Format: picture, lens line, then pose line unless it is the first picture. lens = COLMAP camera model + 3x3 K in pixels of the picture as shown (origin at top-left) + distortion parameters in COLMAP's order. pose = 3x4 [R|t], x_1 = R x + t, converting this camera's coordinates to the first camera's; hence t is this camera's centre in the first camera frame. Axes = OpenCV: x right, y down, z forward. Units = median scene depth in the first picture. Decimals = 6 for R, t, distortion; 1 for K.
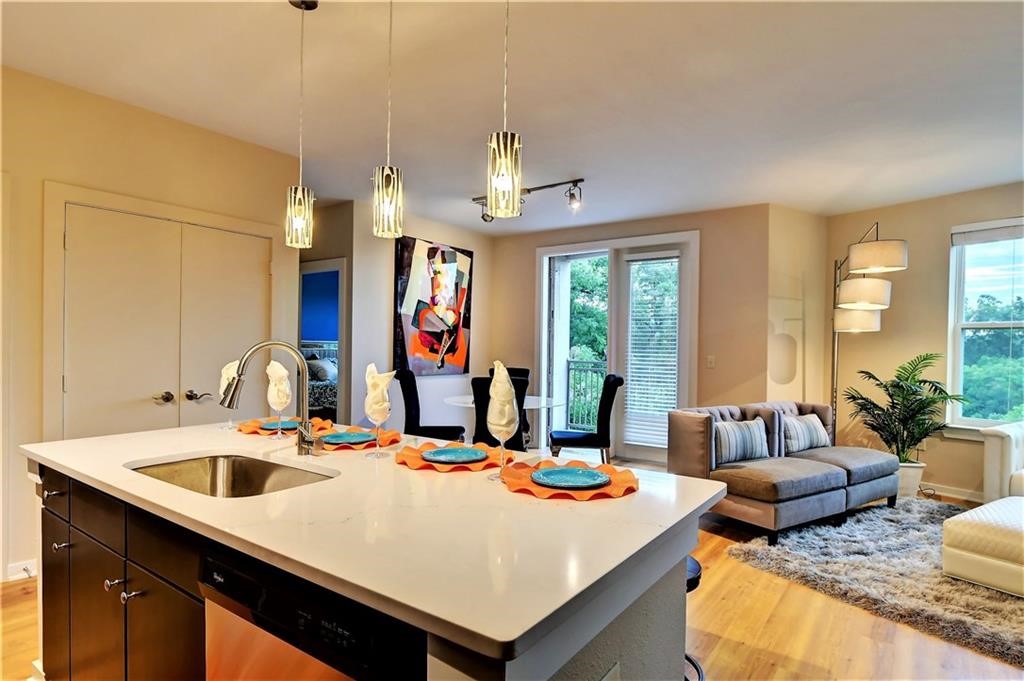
lens RADIAL K [[558.5, 0, 503.2], [0, 558.5, 351.1], [0, 0, 1]] dist [-0.014336, -0.001184]
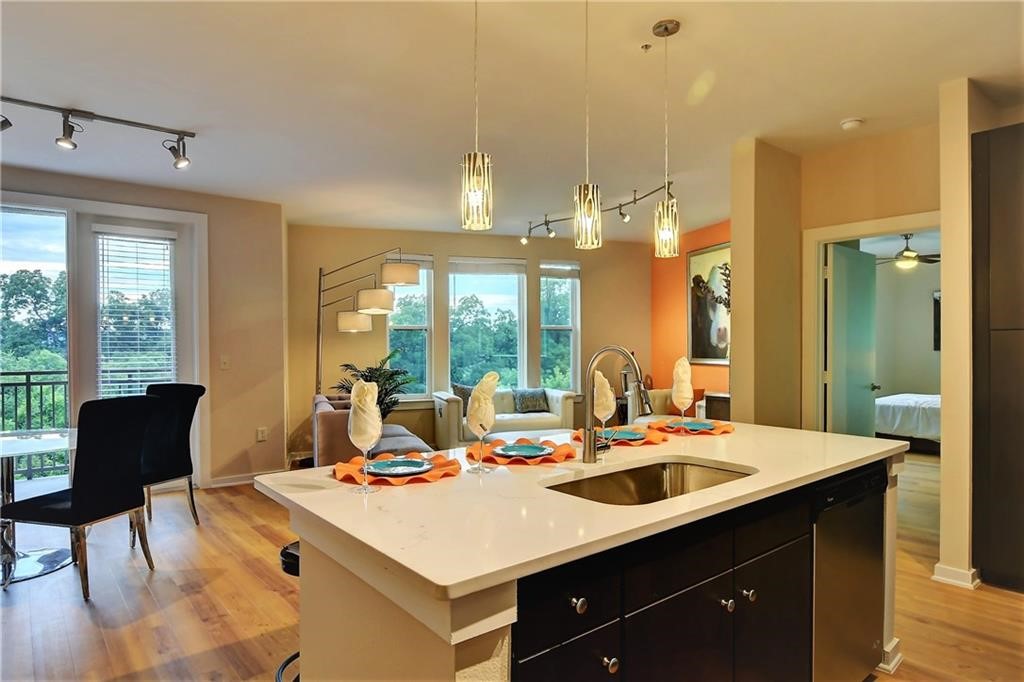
lens RADIAL K [[601.0, 0, 519.7], [0, 601.0, 347.3], [0, 0, 1]] dist [-0.003652, -0.001037]
pose [[0.241190, -0.019664, 0.970279, -0.519861], [0.019621, 0.999689, 0.015382, -0.013125], [-0.970280, 0.015328, 0.241501, 0.328283]]
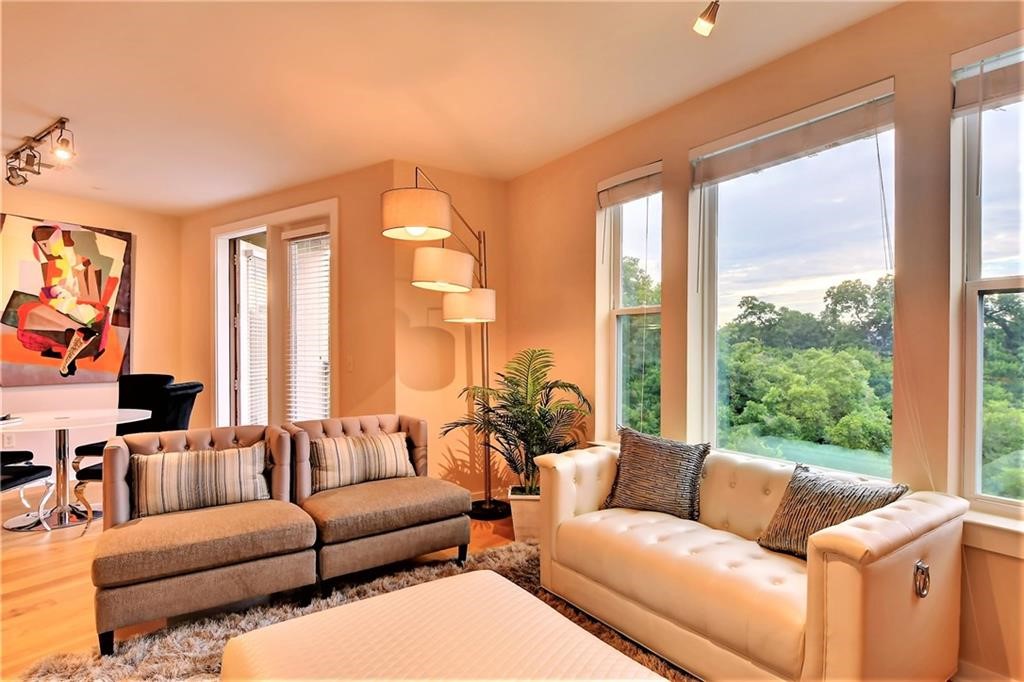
lens RADIAL K [[541.1, 0, 512.9], [0, 541.1, 350.7], [0, 0, 1]] dist [-0.005773, -0.004530]
pose [[0.999090, -0.015032, 0.039927, 0.642454], [0.015101, 0.999885, -0.001428, 0.006222], [-0.039901, 0.002029, 0.999202, 0.250278]]
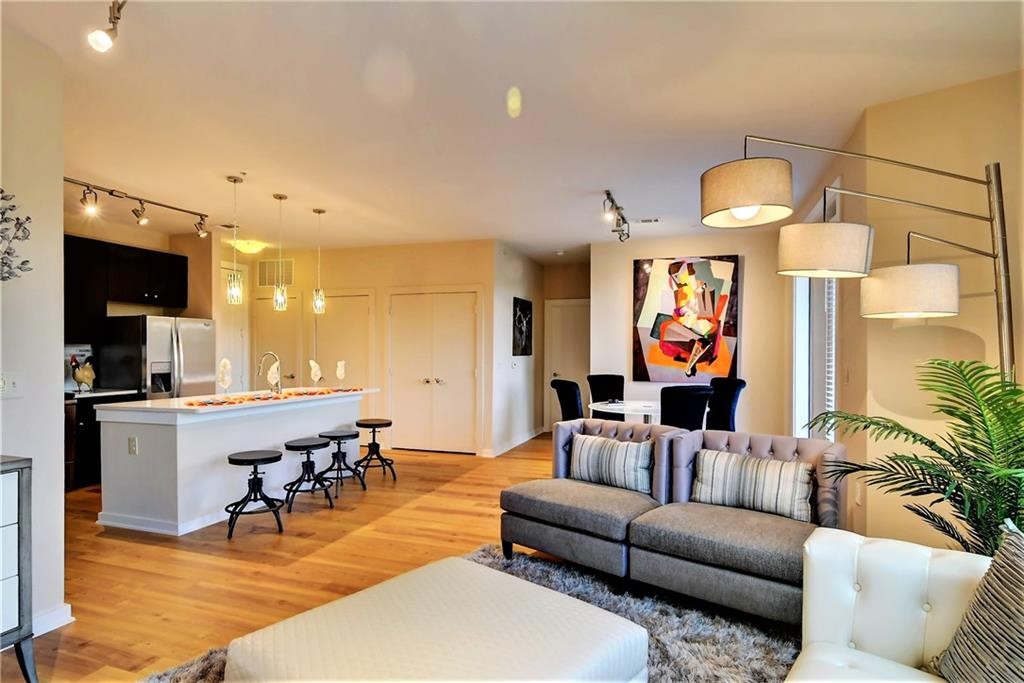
lens RADIAL K [[541.1, 0, 511.6], [0, 541.1, 352.3], [0, 0, 1]] dist [-0.005773, -0.004530]
pose [[0.288902, -0.014396, -0.957251, 0.960983], [-0.008513, 0.999809, -0.017605, 0.008305], [0.957321, 0.013235, 0.288724, 0.503134]]
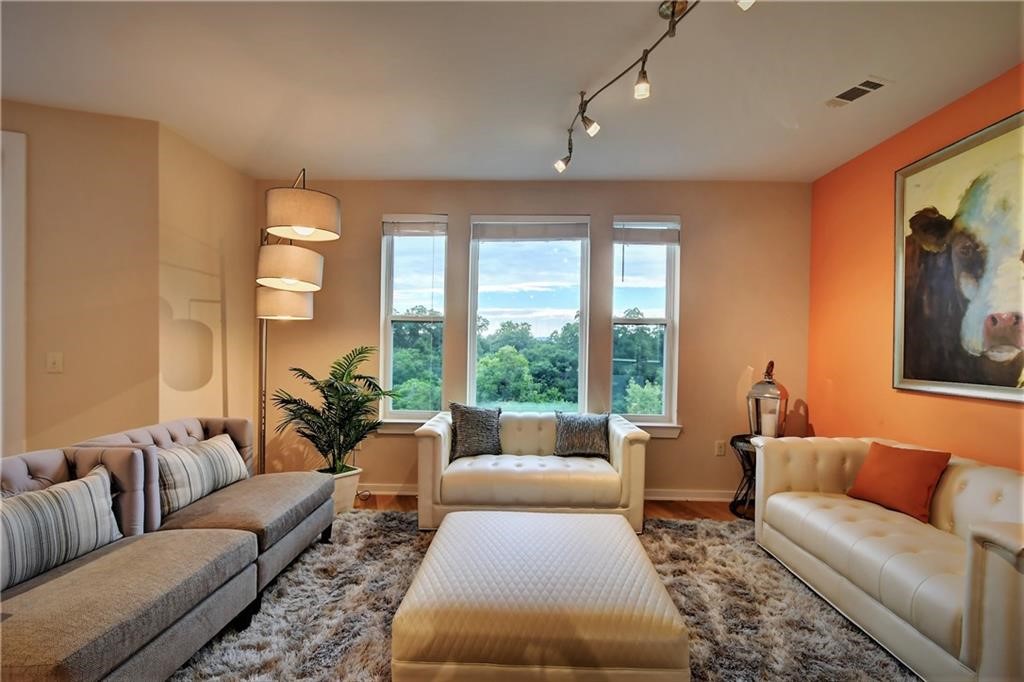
lens RADIAL K [[457.2, 0, 514.7], [0, 457.2, 353.4], [0, 0, 1]] dist [0.003570, -0.000963]
pose [[0.555307, -0.018082, 0.831449, 0.269025], [0.001880, 0.999788, 0.020487, 0.000531], [-0.831643, -0.009814, 0.555224, 0.358793]]
